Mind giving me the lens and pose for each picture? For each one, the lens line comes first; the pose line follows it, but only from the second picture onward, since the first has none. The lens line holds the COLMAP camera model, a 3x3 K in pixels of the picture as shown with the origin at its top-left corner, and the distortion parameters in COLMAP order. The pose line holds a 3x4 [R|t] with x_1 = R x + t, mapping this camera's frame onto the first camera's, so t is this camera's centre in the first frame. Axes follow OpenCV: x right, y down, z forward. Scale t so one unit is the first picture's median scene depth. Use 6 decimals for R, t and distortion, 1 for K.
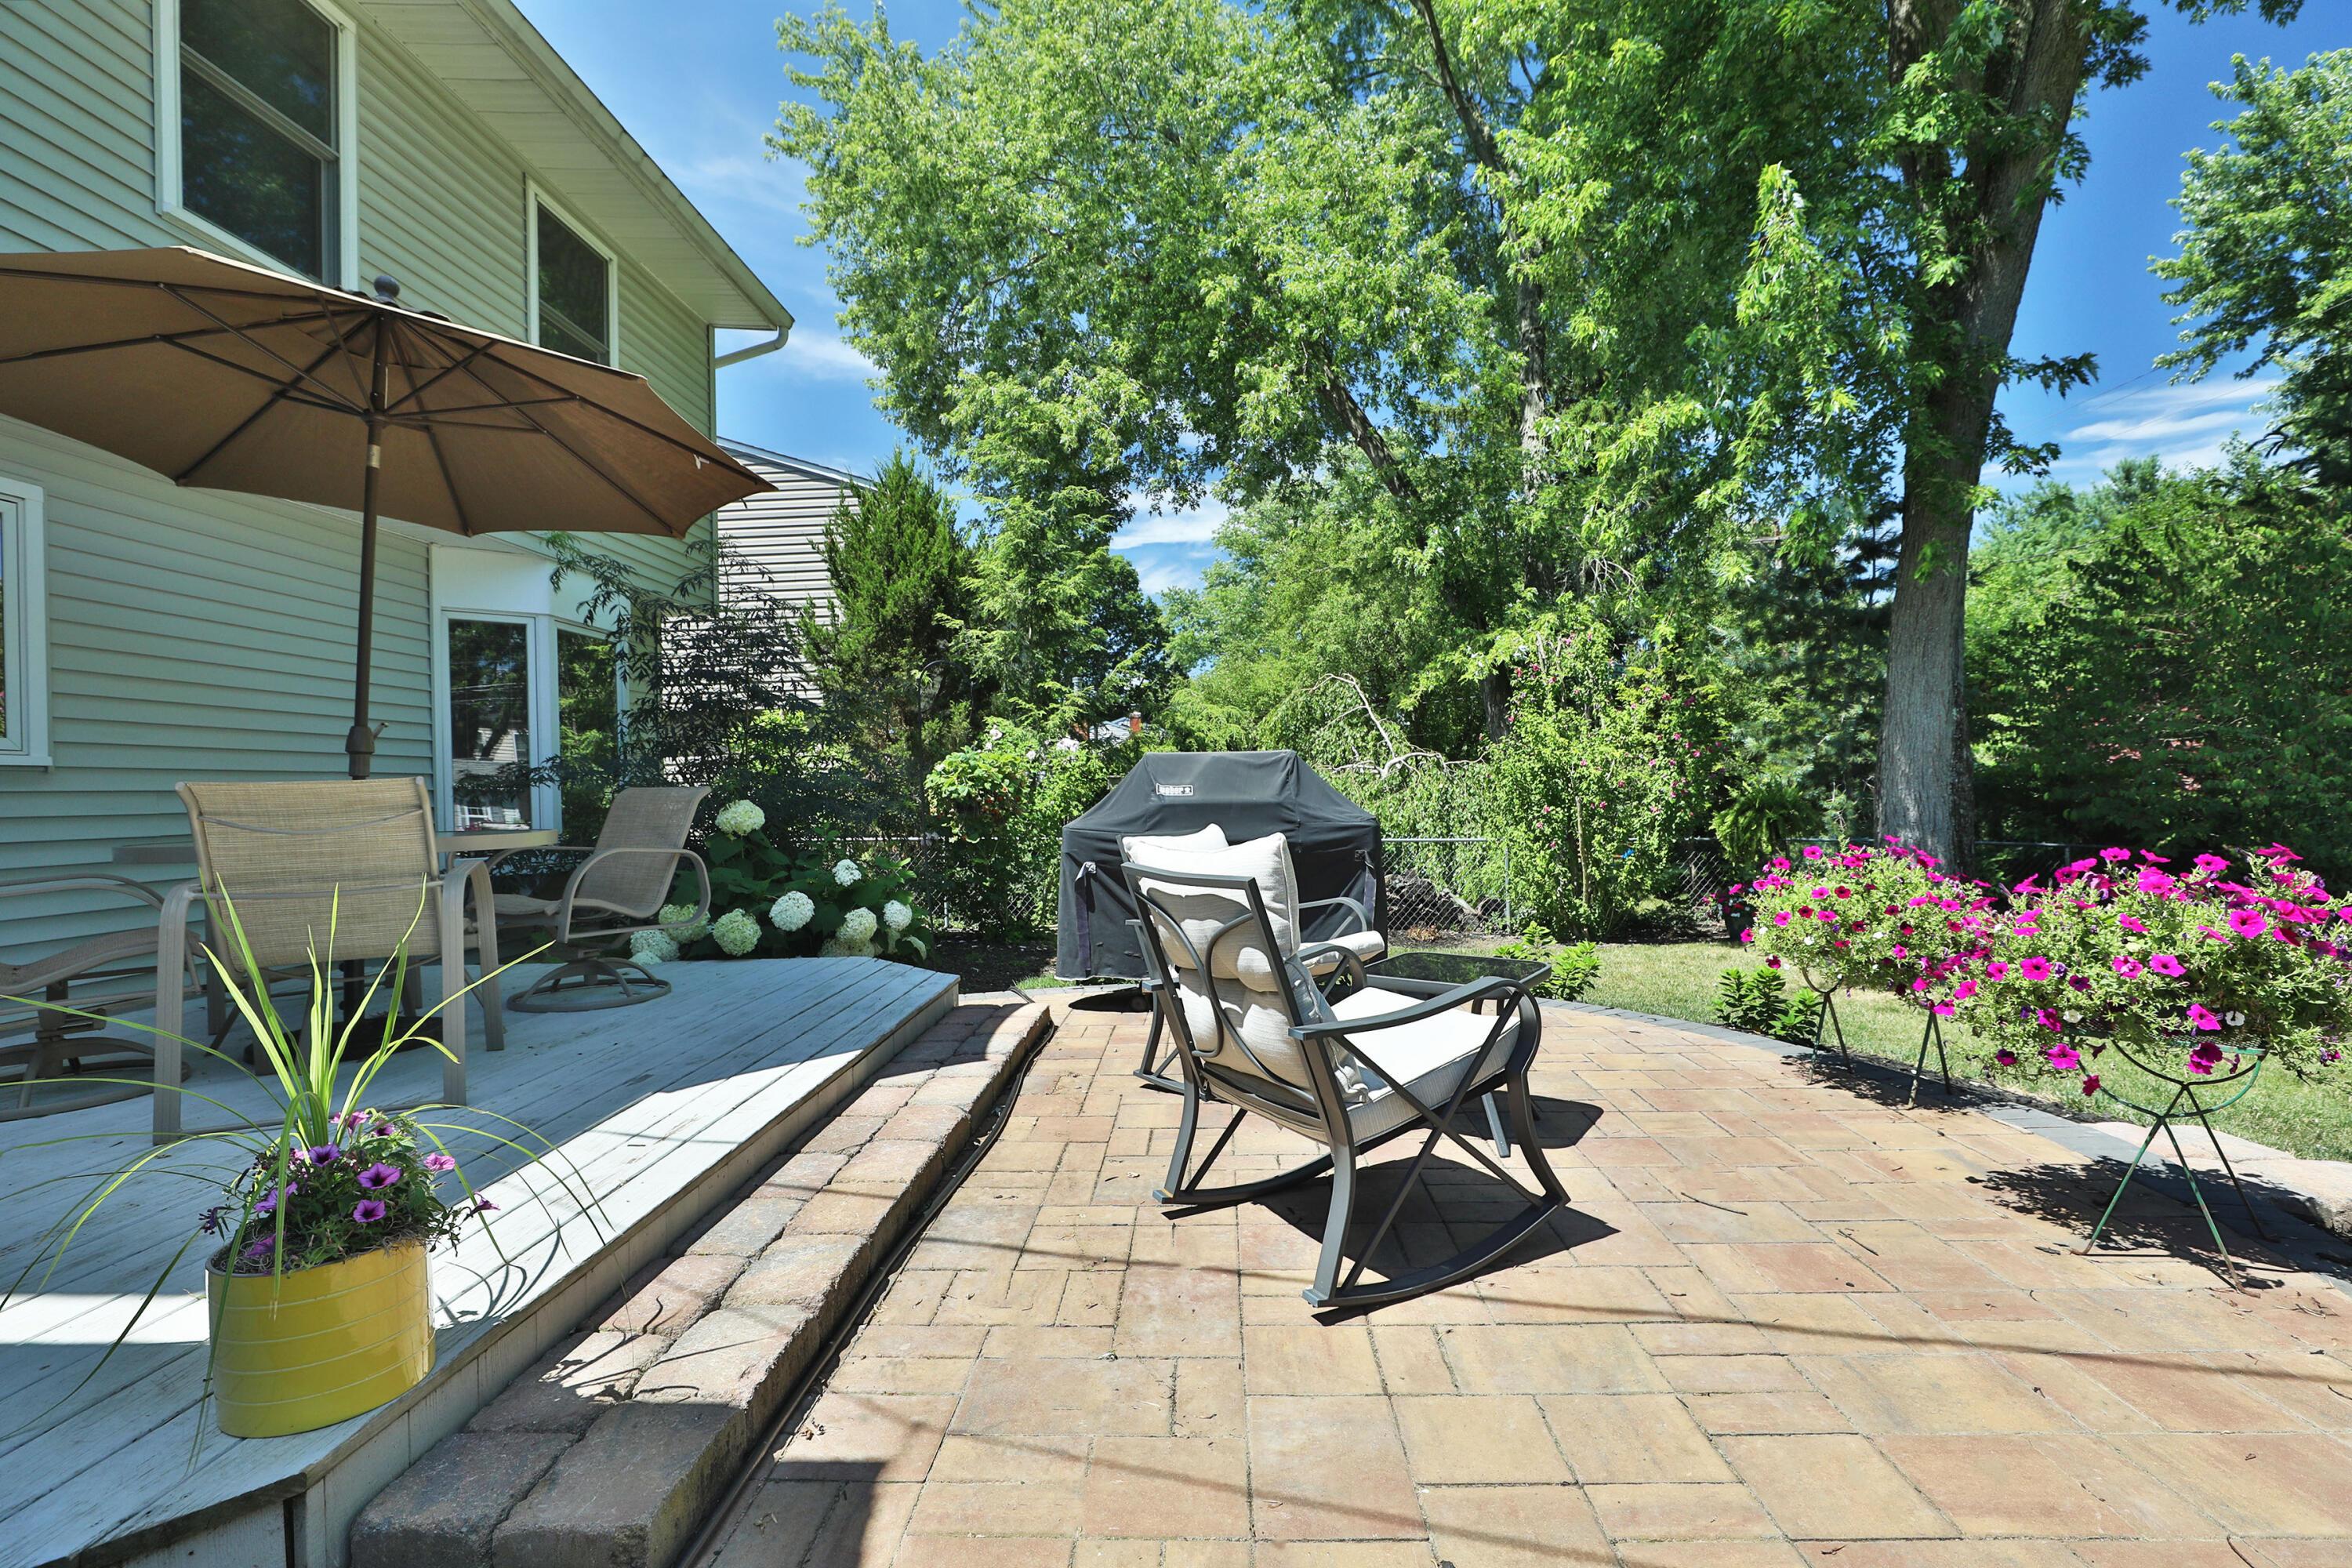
lens RADIAL K [[1080.4, 0, 1176.0], [0, 1080.4, 784.0], [0, 0, 1]] dist [-0.022364, -0.000610]
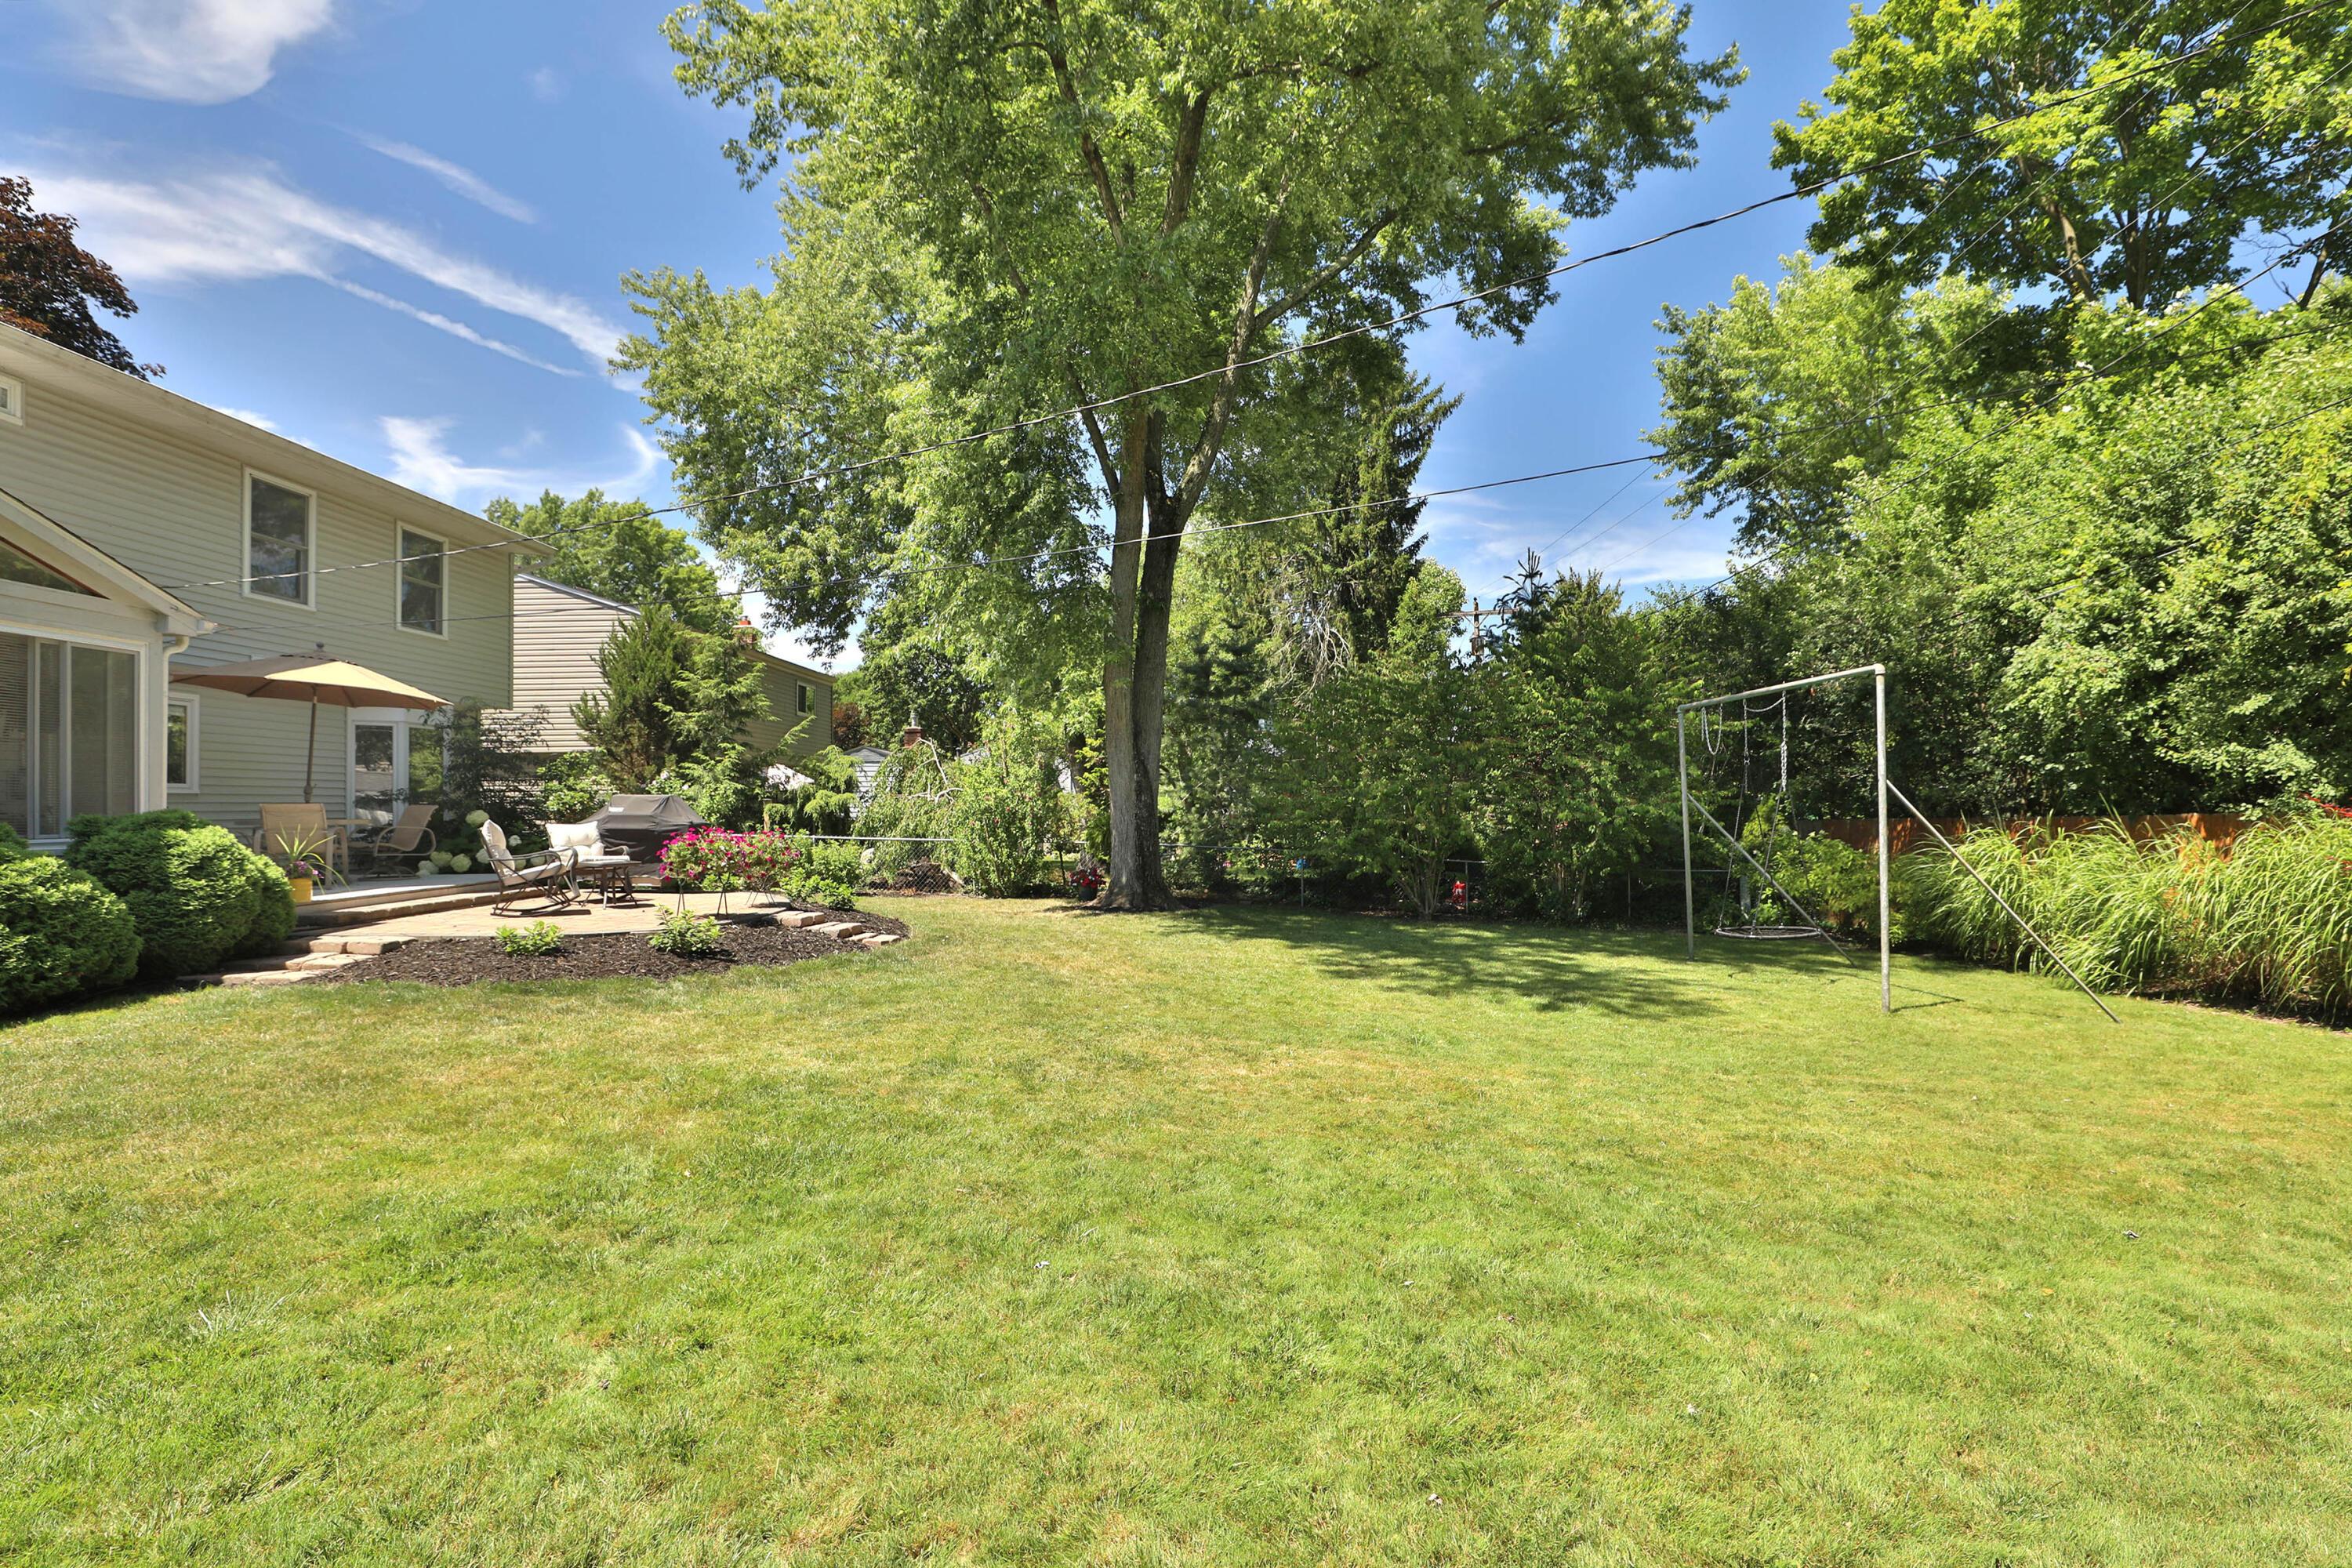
lens RADIAL K [[1080.4, 0, 1176.0], [0, 1080.4, 784.0], [0, 0, 1]] dist [-0.022364, -0.000610]
pose [[0.999613, 0.019696, 0.019652, 0.572814], [-0.019413, 0.999707, -0.014481, -0.019505], [-0.019932, 0.014094, 0.999702, -0.724890]]
